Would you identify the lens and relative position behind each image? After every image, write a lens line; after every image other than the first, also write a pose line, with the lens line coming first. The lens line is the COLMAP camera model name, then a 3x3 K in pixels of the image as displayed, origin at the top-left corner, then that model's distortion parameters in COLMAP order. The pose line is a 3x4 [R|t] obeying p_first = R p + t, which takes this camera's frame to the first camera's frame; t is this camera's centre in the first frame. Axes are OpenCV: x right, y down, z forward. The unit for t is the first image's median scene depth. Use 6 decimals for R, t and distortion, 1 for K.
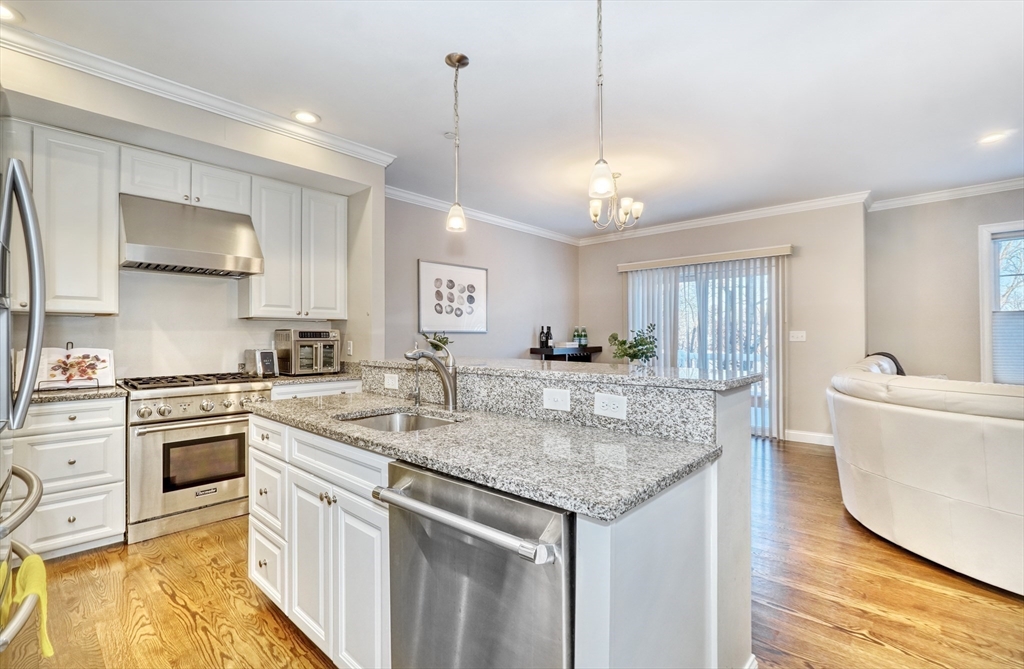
lens RADIAL K [[455.5, 0, 512.0], [0, 455.5, 334.5], [0, 0, 1]] dist [-0.014966, 0.000123]
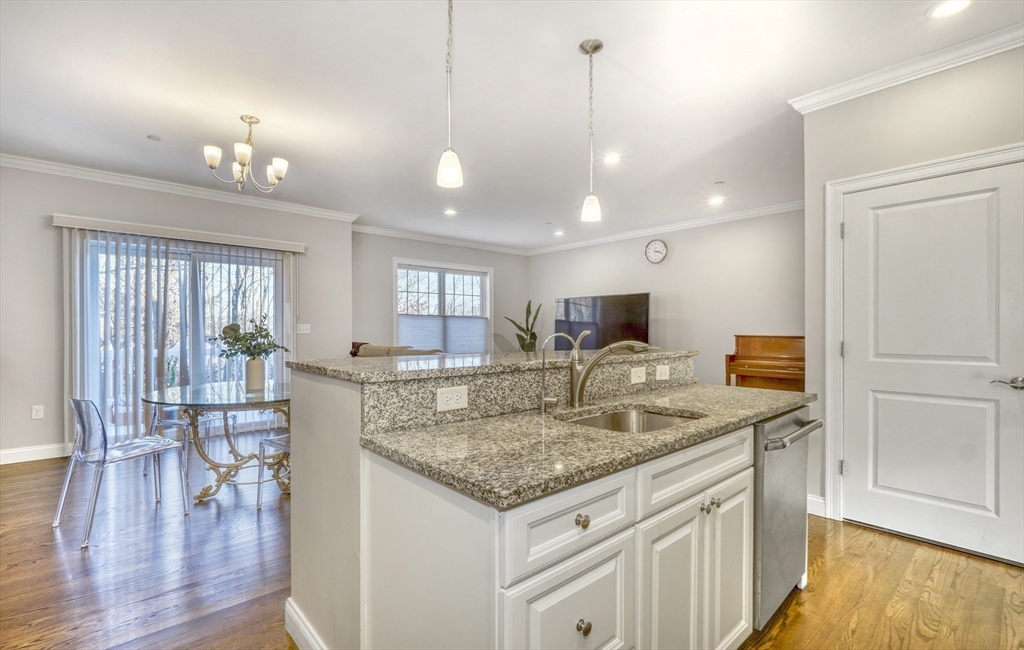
lens RADIAL K [[454.0, 0, 512.0], [0, 454.0, 325.0], [0, 0, 1]] dist [0.000507, 0.000033]
pose [[0.104348, 0.011799, 0.994471, -0.844907], [-0.008202, 0.999906, -0.011002, 0.006725], [-0.994507, -0.007009, 0.104435, 0.809913]]
